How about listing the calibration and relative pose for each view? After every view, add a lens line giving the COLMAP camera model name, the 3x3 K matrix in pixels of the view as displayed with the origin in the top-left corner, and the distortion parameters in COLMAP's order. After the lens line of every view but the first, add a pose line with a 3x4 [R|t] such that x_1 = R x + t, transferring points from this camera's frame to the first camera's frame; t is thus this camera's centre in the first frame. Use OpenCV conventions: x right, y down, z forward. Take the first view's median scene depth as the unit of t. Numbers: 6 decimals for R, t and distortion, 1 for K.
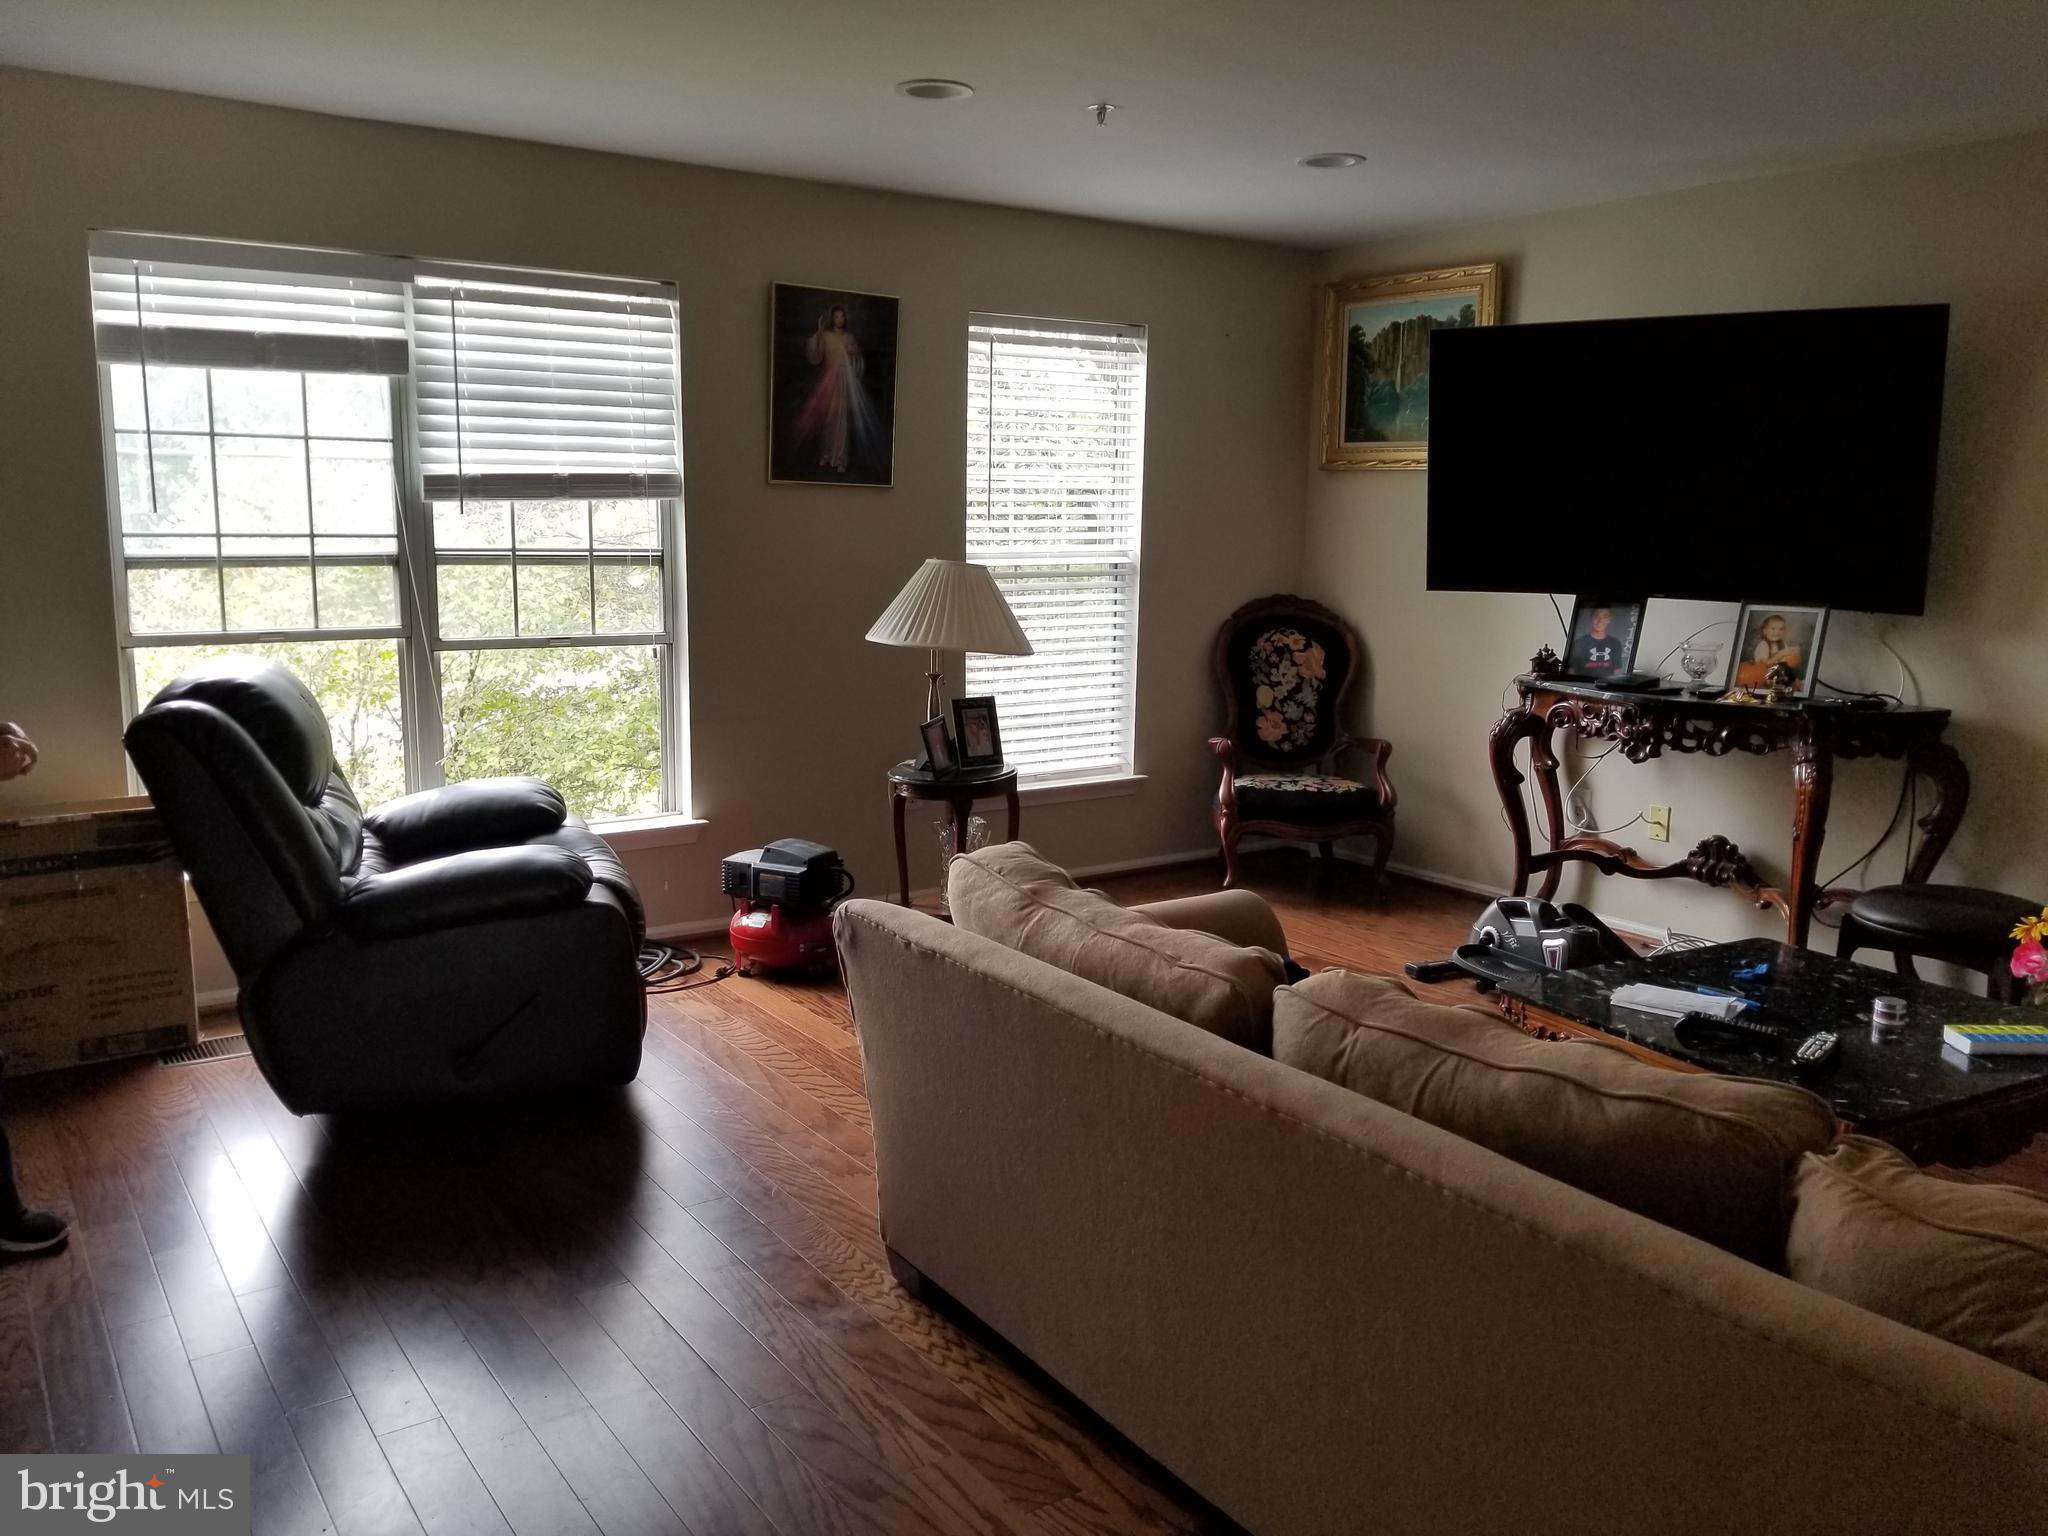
lens RADIAL K [[1621.9, 0, 991.6], [0, 1621.9, 791.0], [0, 0, 1]] dist [0.049064, -0.108717]
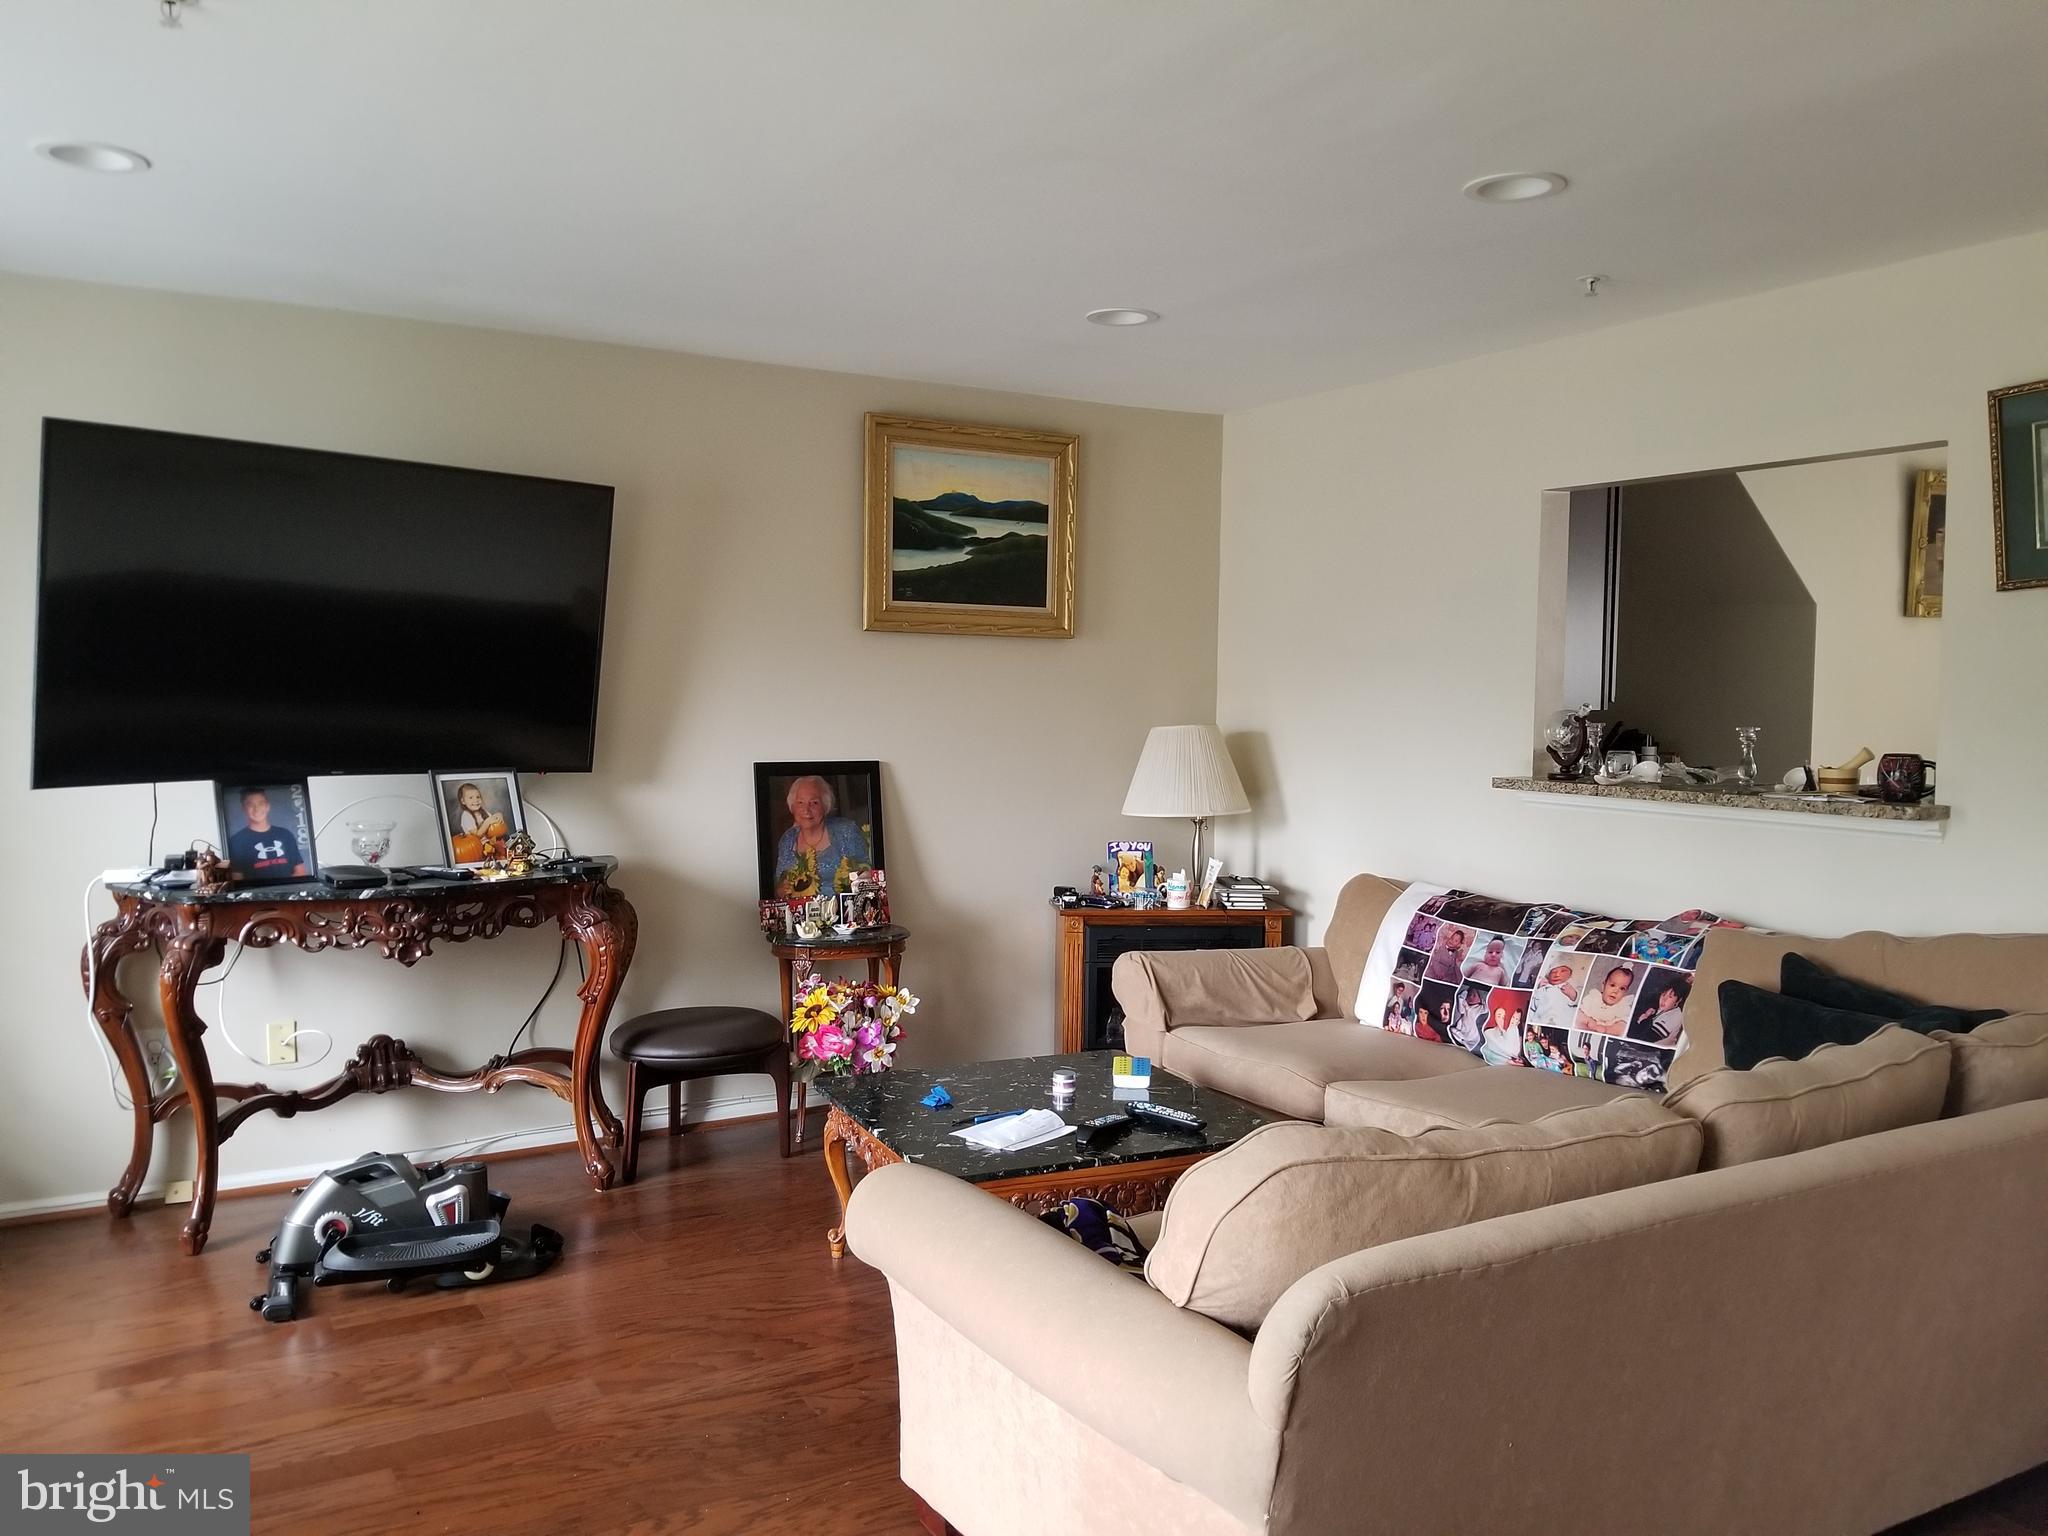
lens RADIAL K [[1621.9, 0, 991.6], [0, 1621.9, 791.0], [0, 0, 1]] dist [0.049064, -0.108717]
pose [[0.056891, -0.074385, 0.995606, -0.421056], [0.165894, 0.984062, 0.064043, -0.108762], [-0.984501, 0.161522, 0.068324, 0.610830]]
